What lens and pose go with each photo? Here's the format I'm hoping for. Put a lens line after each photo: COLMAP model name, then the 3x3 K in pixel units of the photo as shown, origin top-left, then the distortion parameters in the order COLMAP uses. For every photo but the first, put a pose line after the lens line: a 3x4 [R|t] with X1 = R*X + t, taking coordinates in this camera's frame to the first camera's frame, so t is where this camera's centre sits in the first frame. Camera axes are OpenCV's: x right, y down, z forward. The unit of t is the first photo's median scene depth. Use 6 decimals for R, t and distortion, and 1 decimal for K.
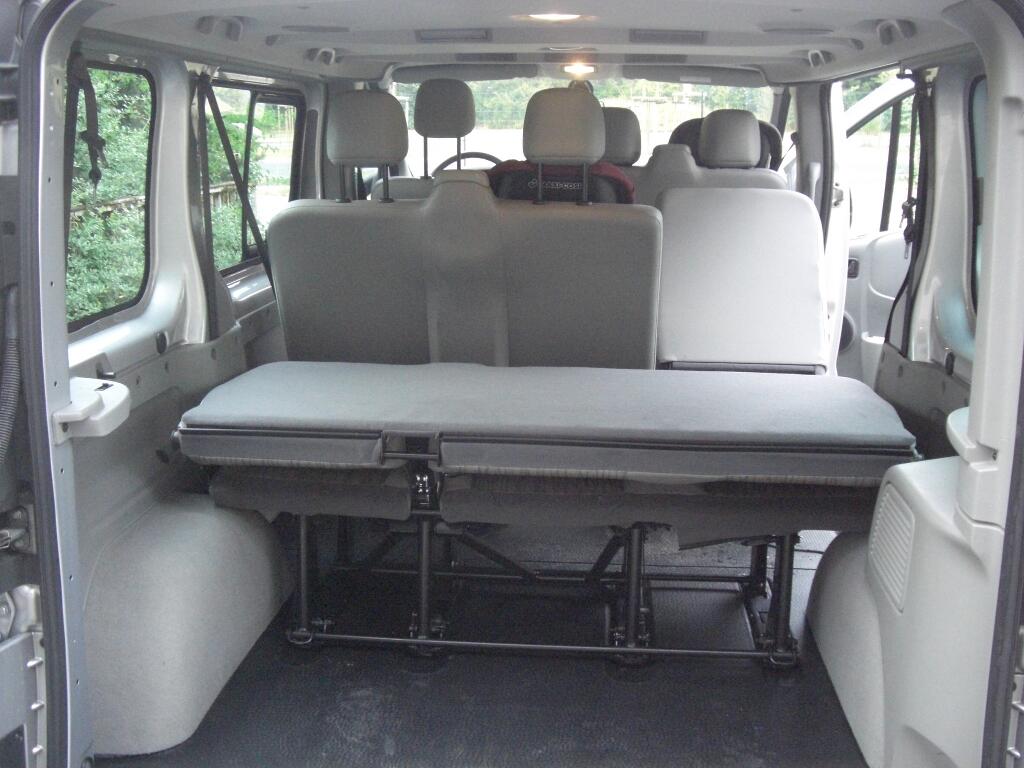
lens RADIAL K [[1086.5, 0, 517.5], [0, 1086.5, 383.5], [0, 0, 1]] dist [-0.204811, 0.172191]
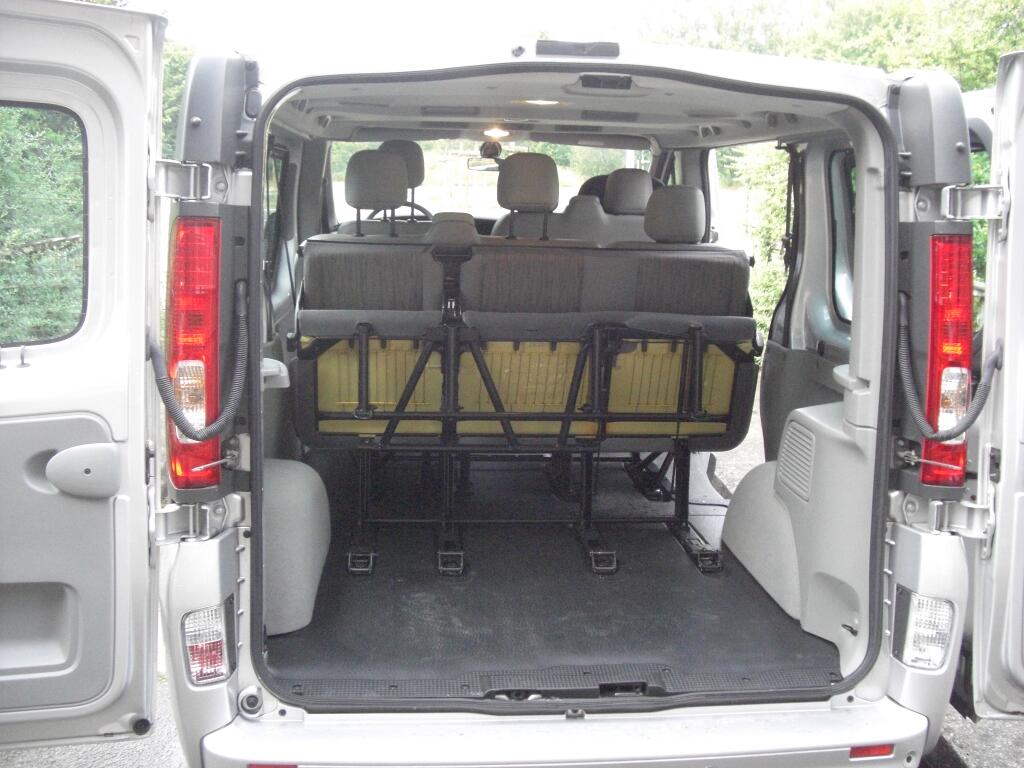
lens RADIAL K [[1111.9, 0, 512.0], [0, 1111.9, 384.0], [0, 0, 1]] dist [-0.184610, 0.155736]
pose [[0.985301, -0.013828, 0.170267, -0.241252], [0.022605, 0.998507, -0.049719, 0.088316], [-0.169325, 0.052837, 0.984143, -0.368136]]
